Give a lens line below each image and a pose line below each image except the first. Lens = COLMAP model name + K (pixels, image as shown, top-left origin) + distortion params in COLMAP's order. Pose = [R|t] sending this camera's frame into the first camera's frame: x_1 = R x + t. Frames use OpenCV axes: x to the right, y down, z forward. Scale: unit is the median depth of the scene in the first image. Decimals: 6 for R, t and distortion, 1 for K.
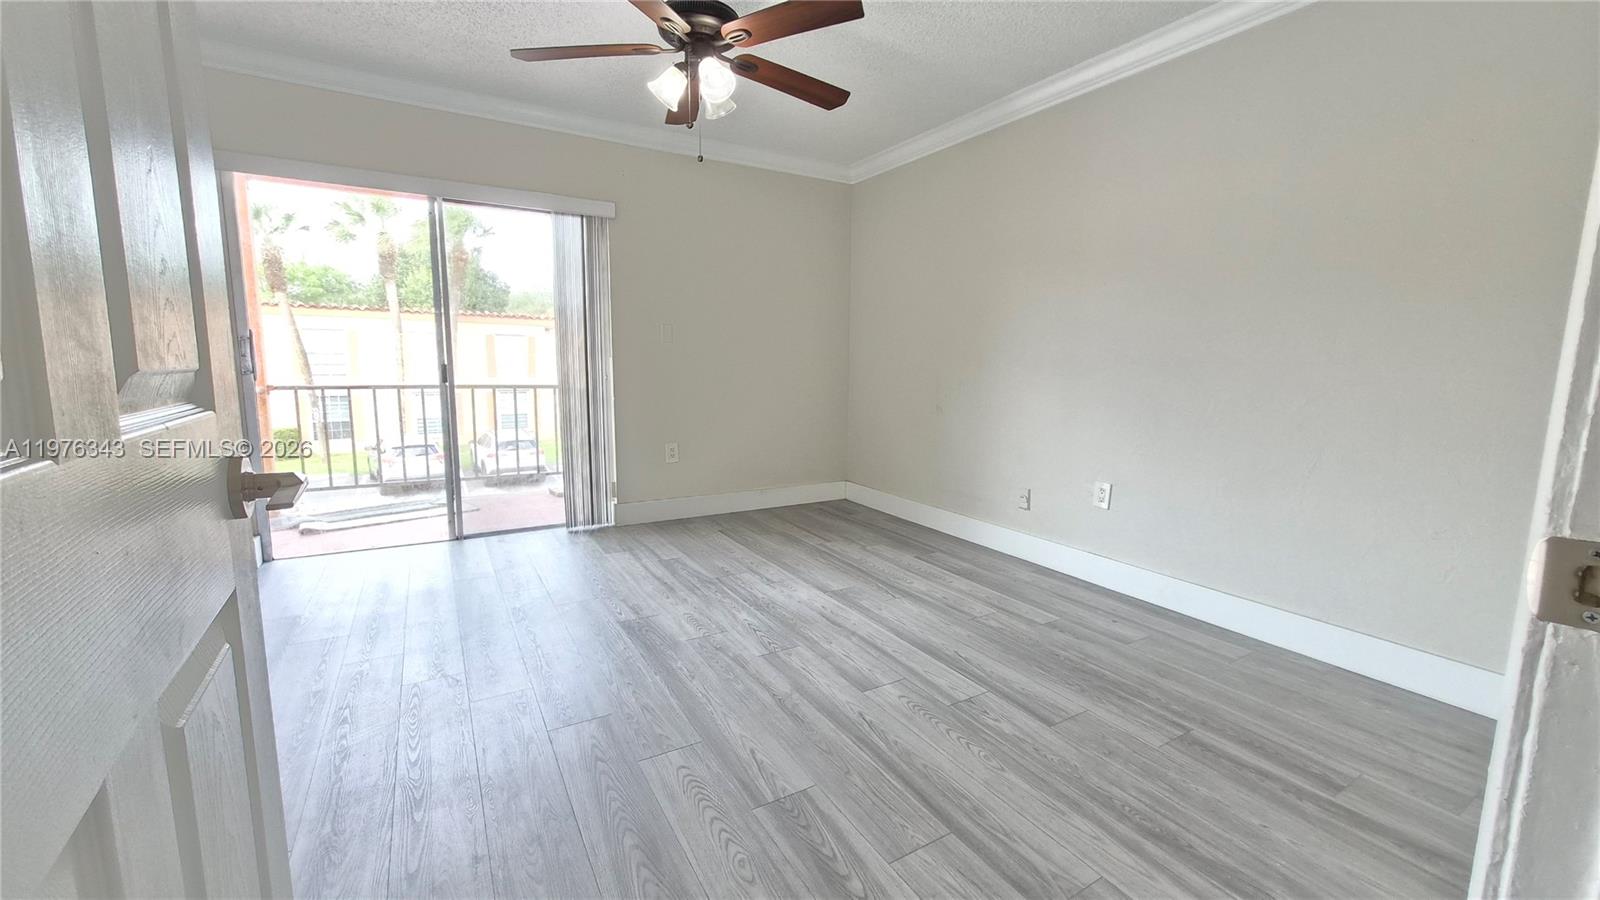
lens RADIAL K [[625.0, 0, 798.1], [0, 625.0, 445.5], [0, 0, 1]] dist [-0.000475, -0.000106]
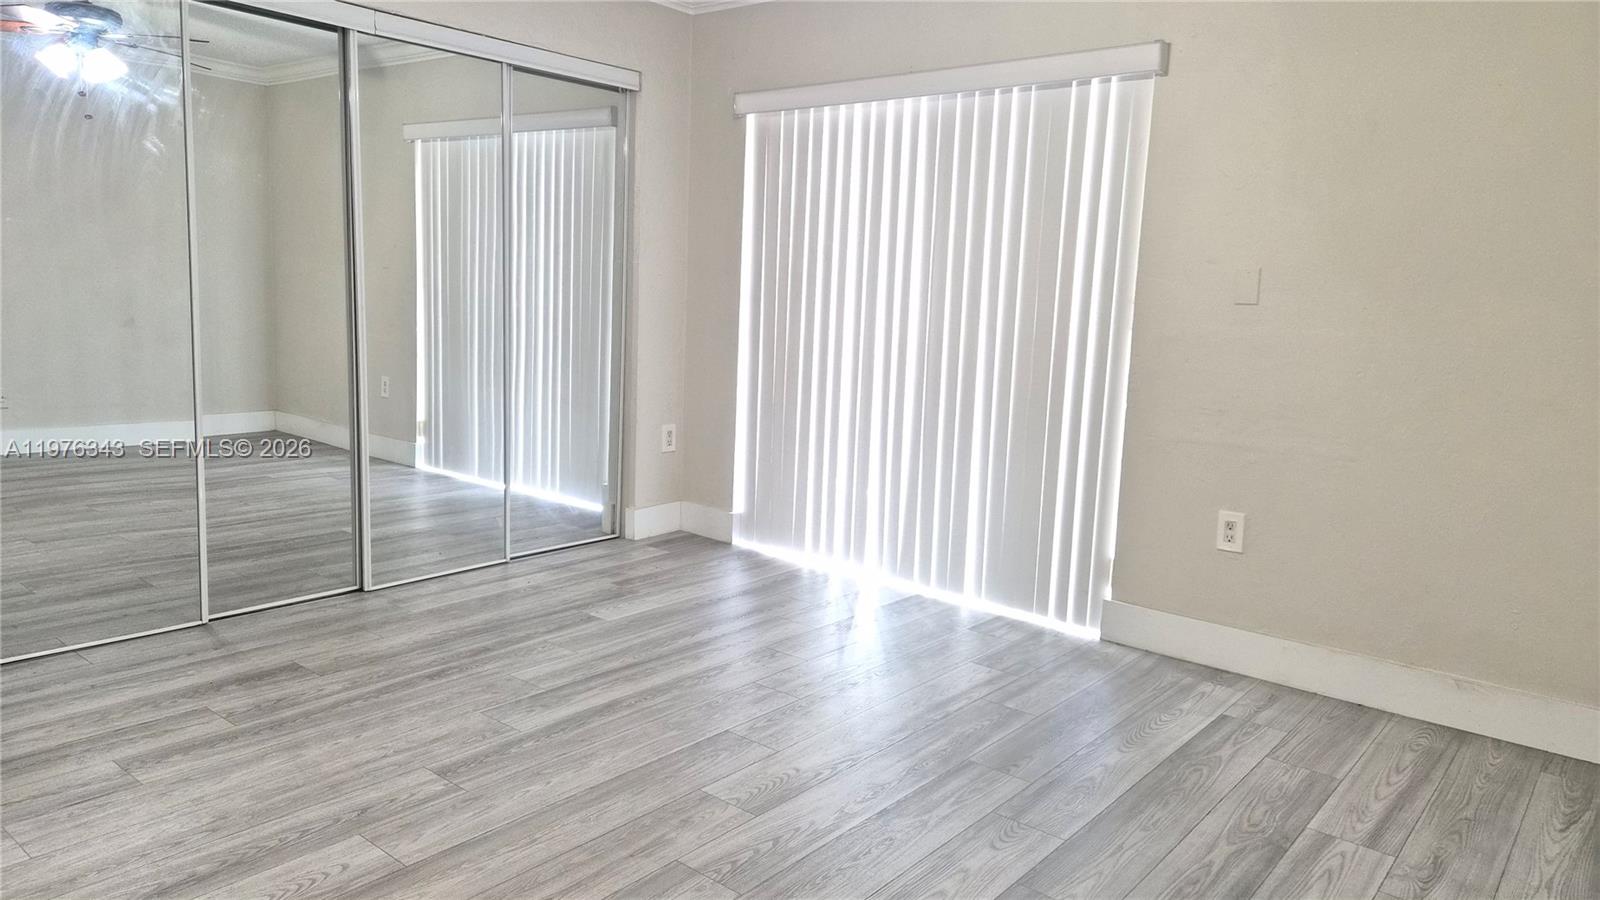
lens RADIAL K [[1067.5, 0, 800.7], [0, 1067.5, 448.5], [0, 0, 1]] dist [0.030289, 0.000943]
pose [[0.334715, 0.131536, -0.933094, 0.503687], [-0.164495, 0.983162, 0.079587, -0.070954], [0.927851, 0.126851, 0.350716, 0.448593]]
